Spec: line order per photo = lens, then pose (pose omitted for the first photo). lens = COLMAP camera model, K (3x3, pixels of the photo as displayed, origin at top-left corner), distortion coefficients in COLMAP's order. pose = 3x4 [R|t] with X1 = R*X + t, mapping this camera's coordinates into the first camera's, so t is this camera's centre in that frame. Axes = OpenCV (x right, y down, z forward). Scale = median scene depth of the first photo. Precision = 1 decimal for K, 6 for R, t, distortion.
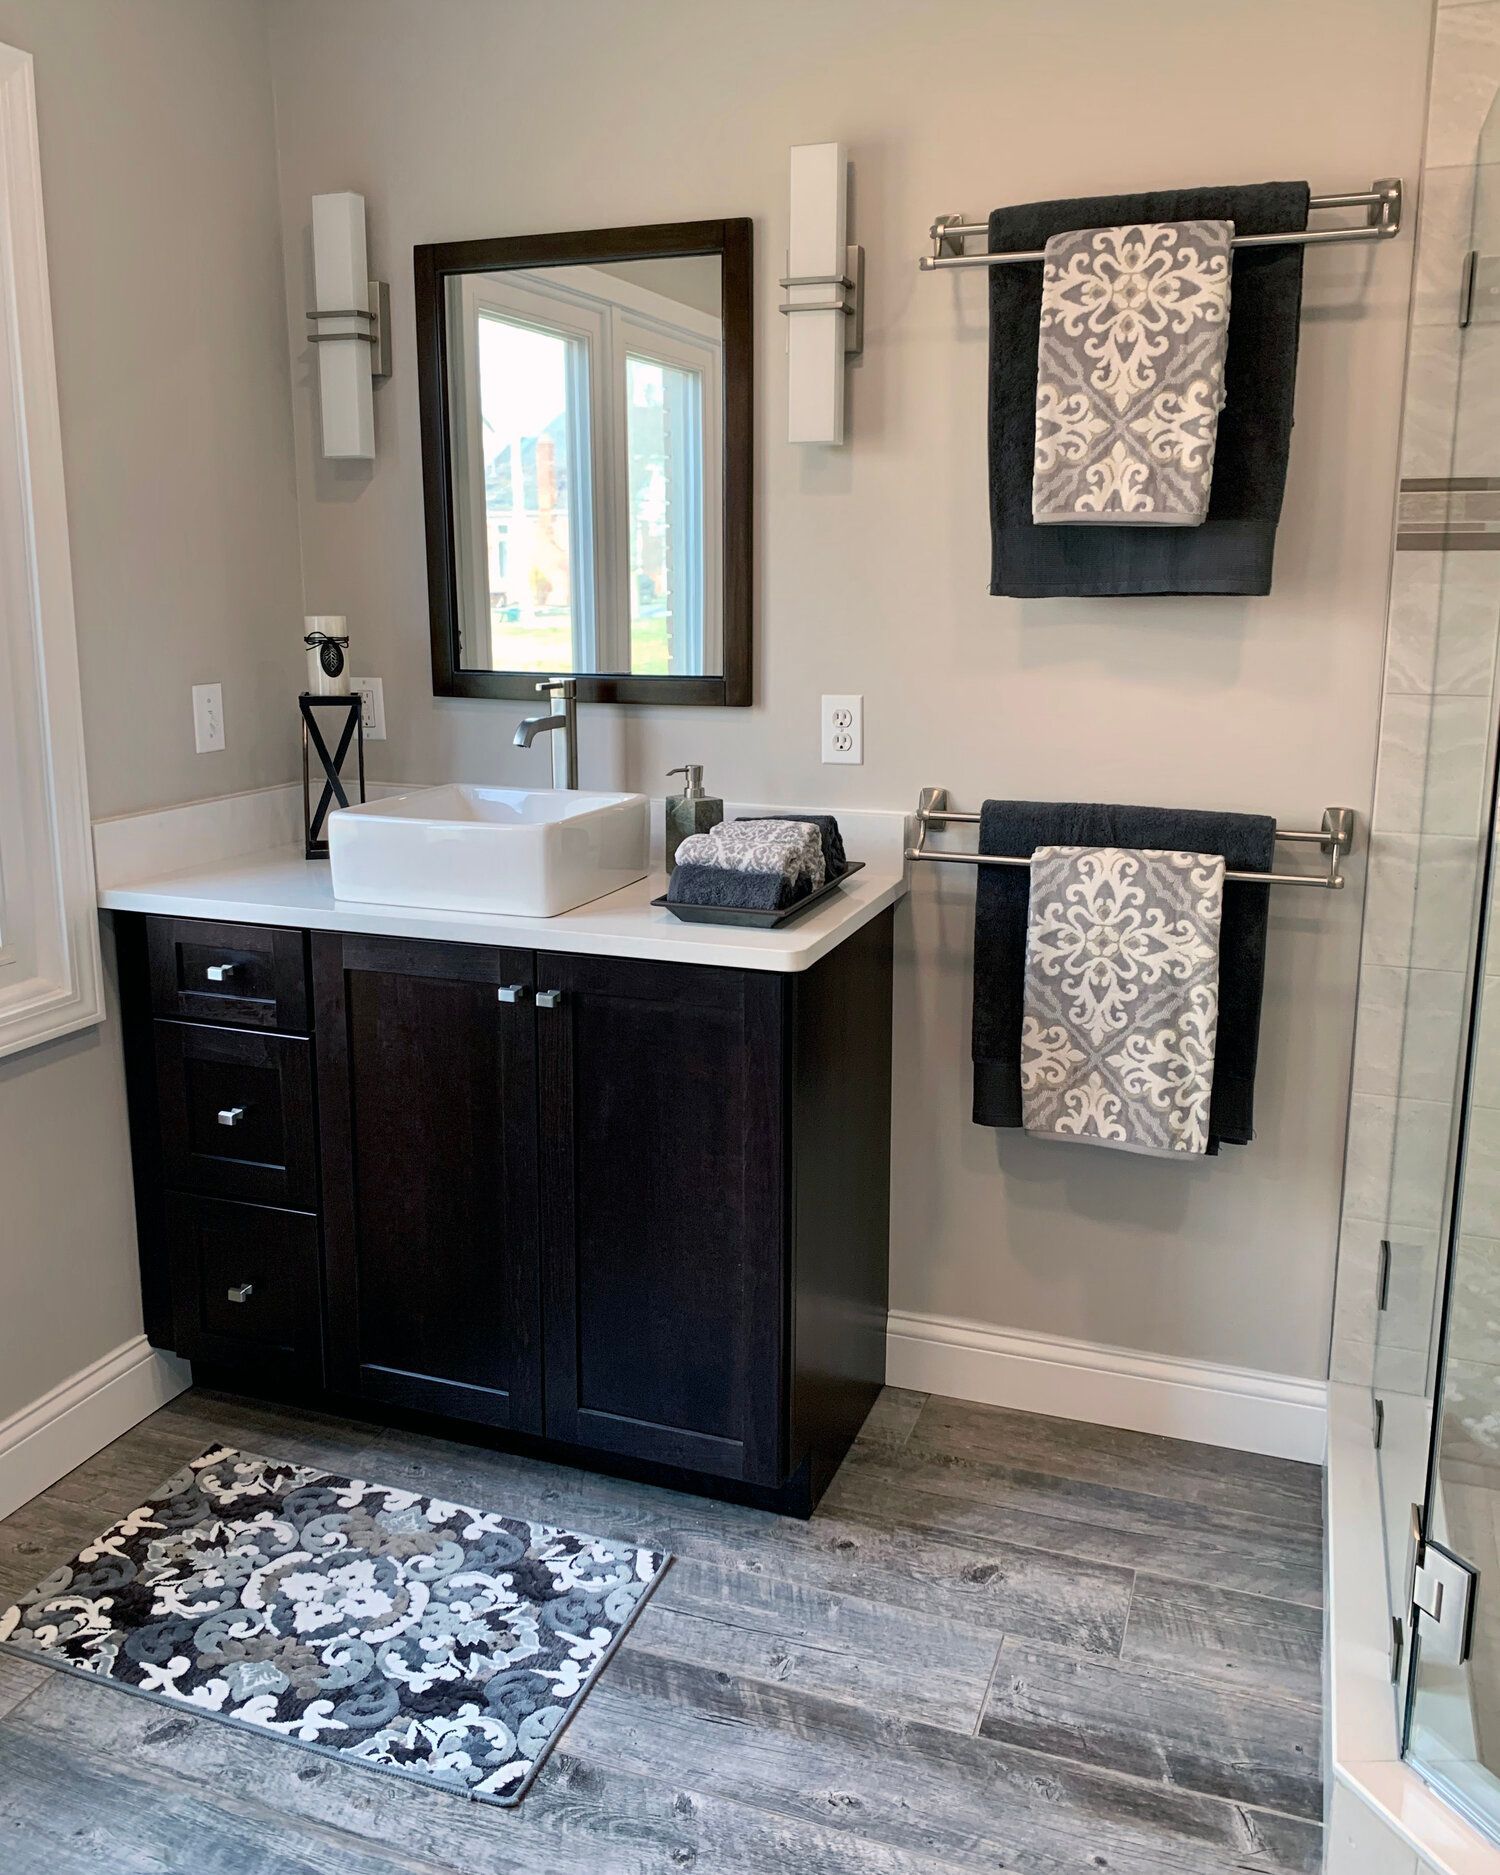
lens RADIAL K [[1612.9, 0, 716.1], [0, 1612.9, 883.4], [0, 0, 1]] dist [-0.004212, 0.024277]
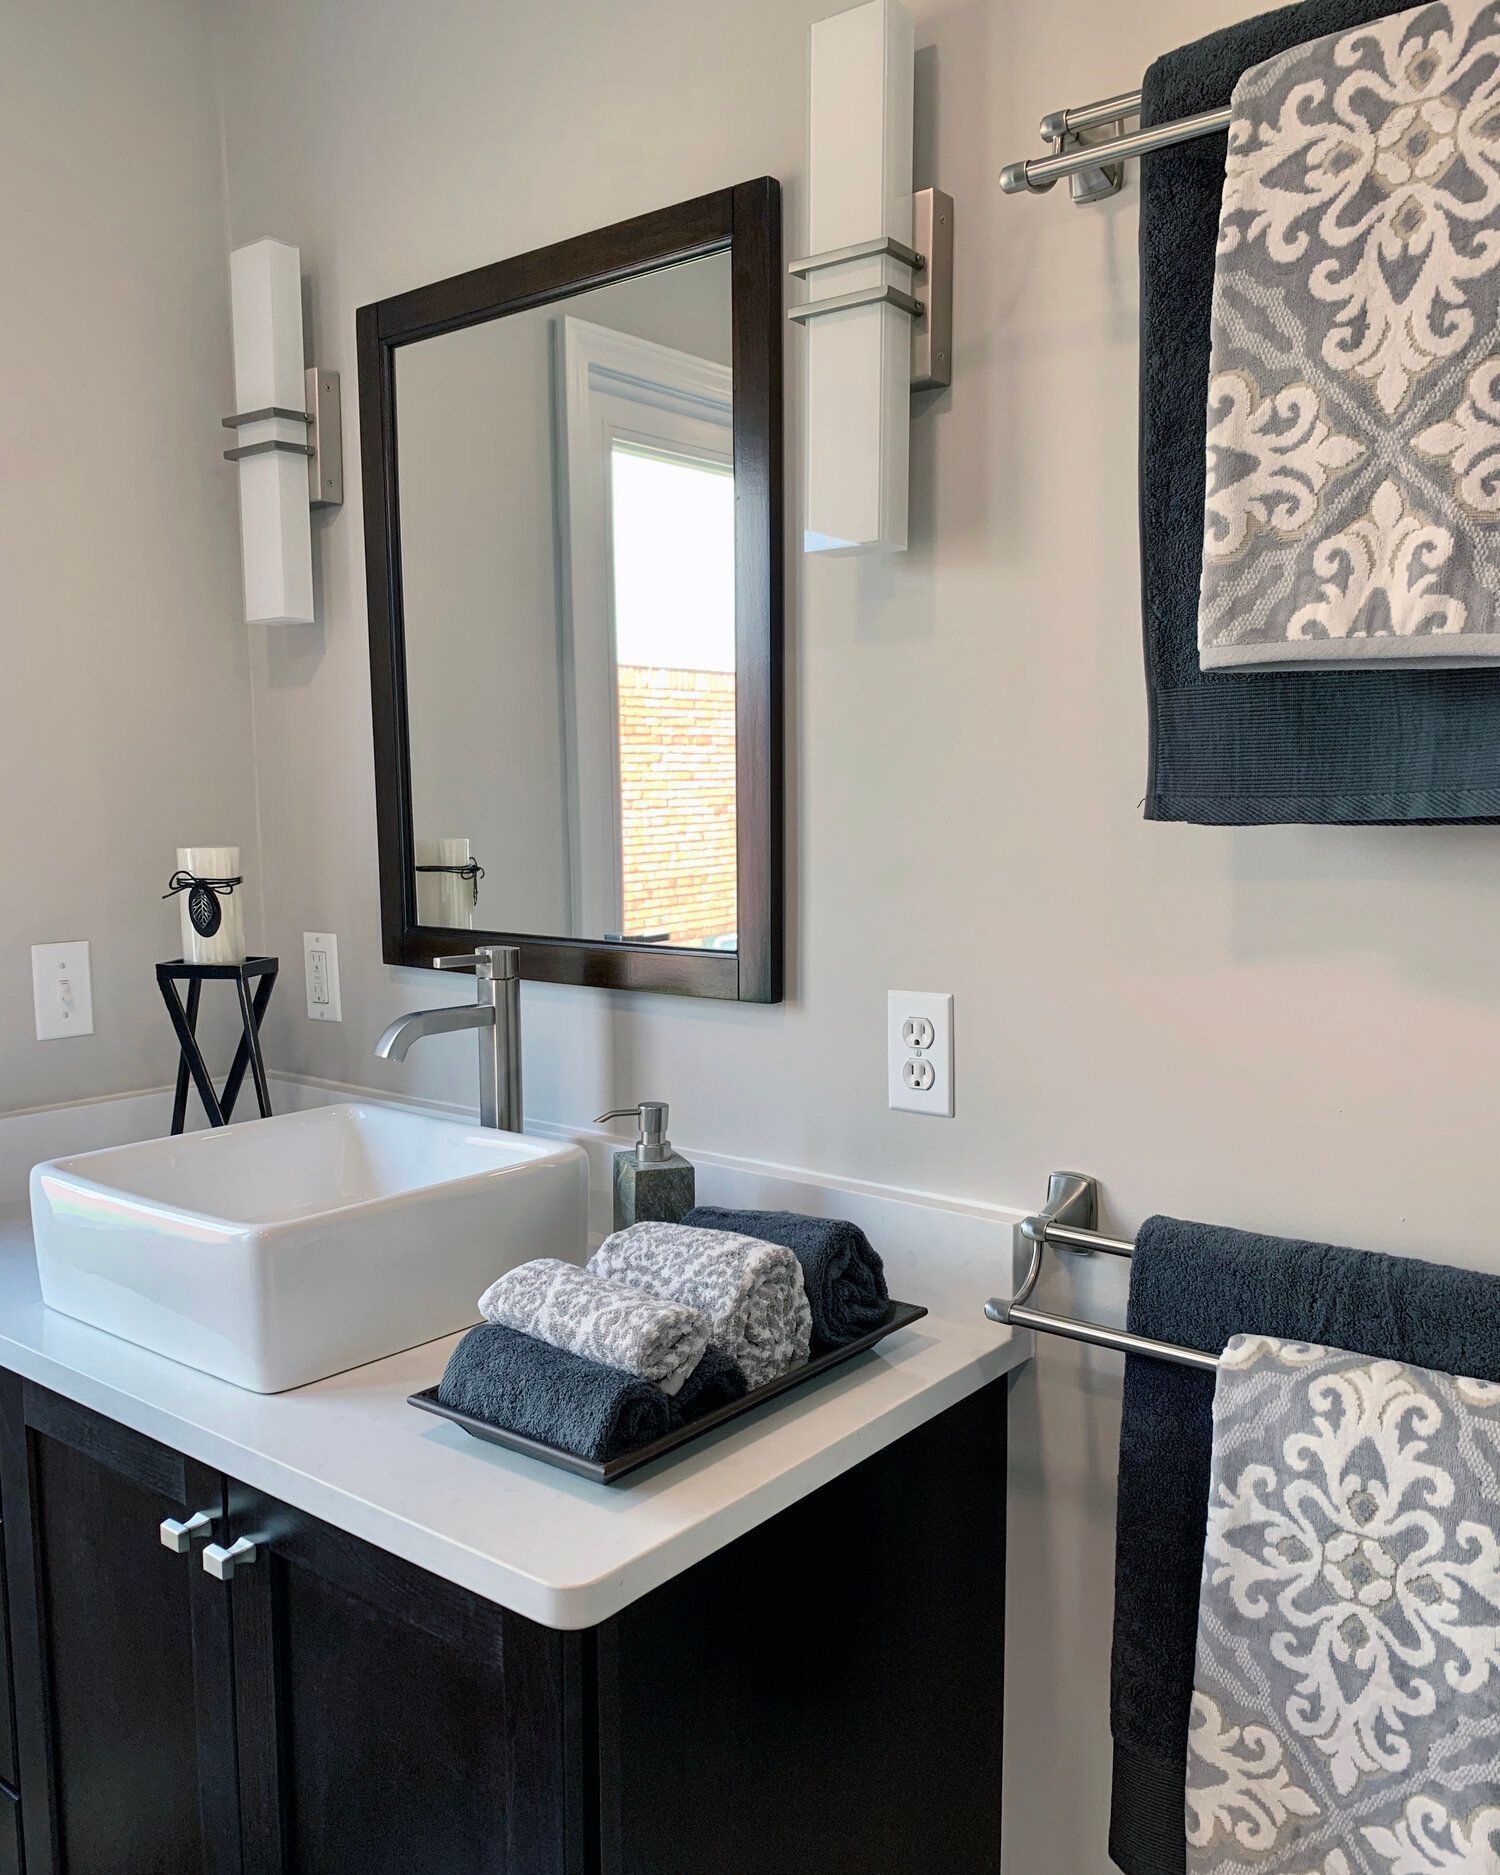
lens RADIAL K [[1550.0, 0, 745.5], [0, 1550.0, 977.9], [0, 0, 1]] dist [0.011590, -0.008730]
pose [[0.950341, 0.035065, -0.309229, 0.209167], [-0.057982, 0.996184, -0.065230, -0.094709], [0.305762, 0.079920, 0.948748, 0.525102]]
